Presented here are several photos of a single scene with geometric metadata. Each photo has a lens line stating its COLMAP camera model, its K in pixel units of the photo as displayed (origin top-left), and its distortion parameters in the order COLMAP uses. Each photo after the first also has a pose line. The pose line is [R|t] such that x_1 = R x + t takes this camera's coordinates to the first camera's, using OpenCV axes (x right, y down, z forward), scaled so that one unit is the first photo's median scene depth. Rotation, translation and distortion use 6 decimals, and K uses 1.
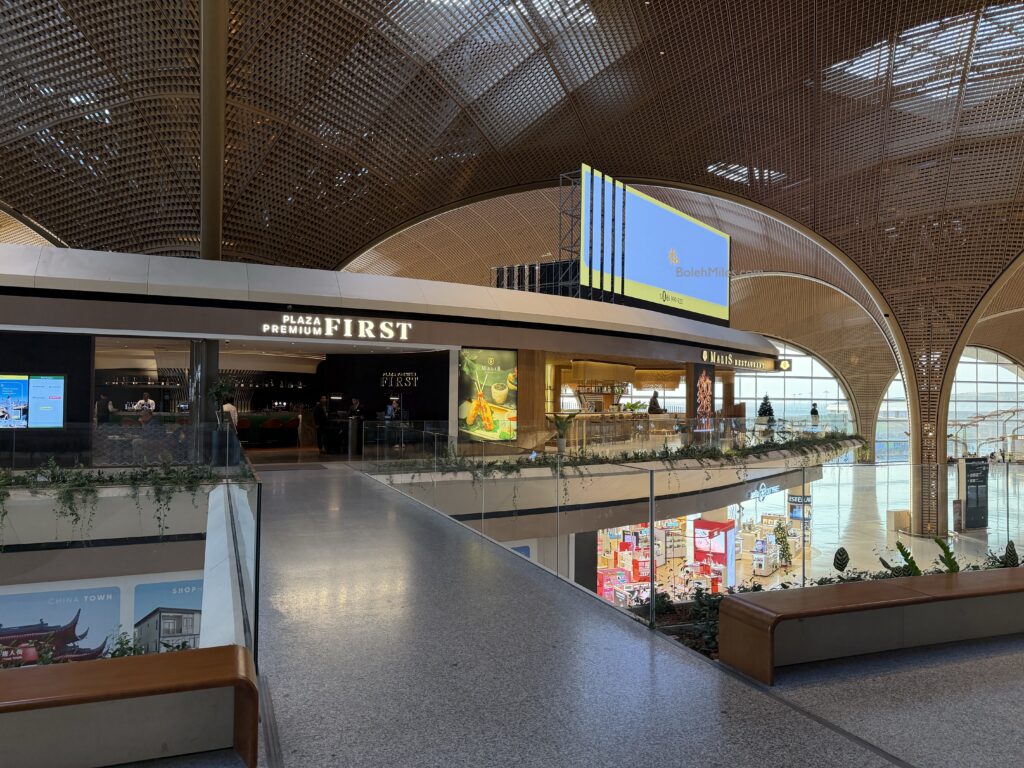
lens RADIAL K [[726.4, 0, 513.4], [0, 726.4, 379.2], [0, 0, 1]] dist [0.034953, -0.009894]
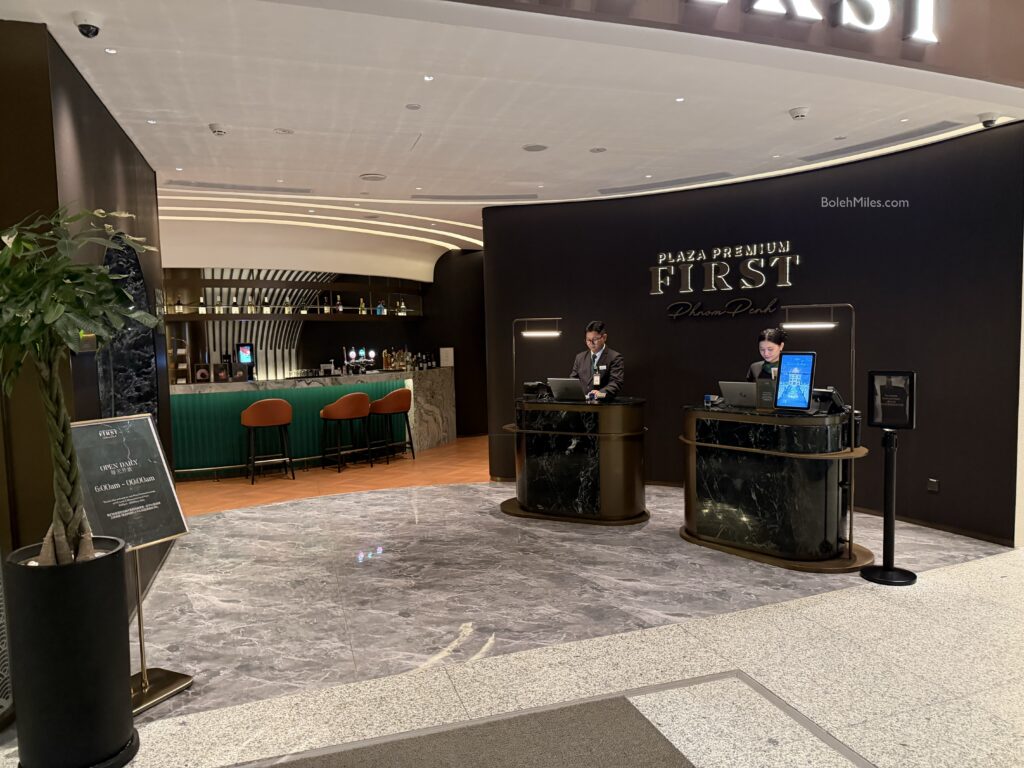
lens RADIAL K [[726.4, 0, 512.1], [0, 726.4, 387.0], [0, 0, 1]] dist [0.034953, -0.009894]
pose [[0.996227, -0.027919, -0.082168, -0.221313], [0.035339, 0.995289, 0.090286, 0.019937], [0.079261, -0.092850, 0.992520, 0.652465]]
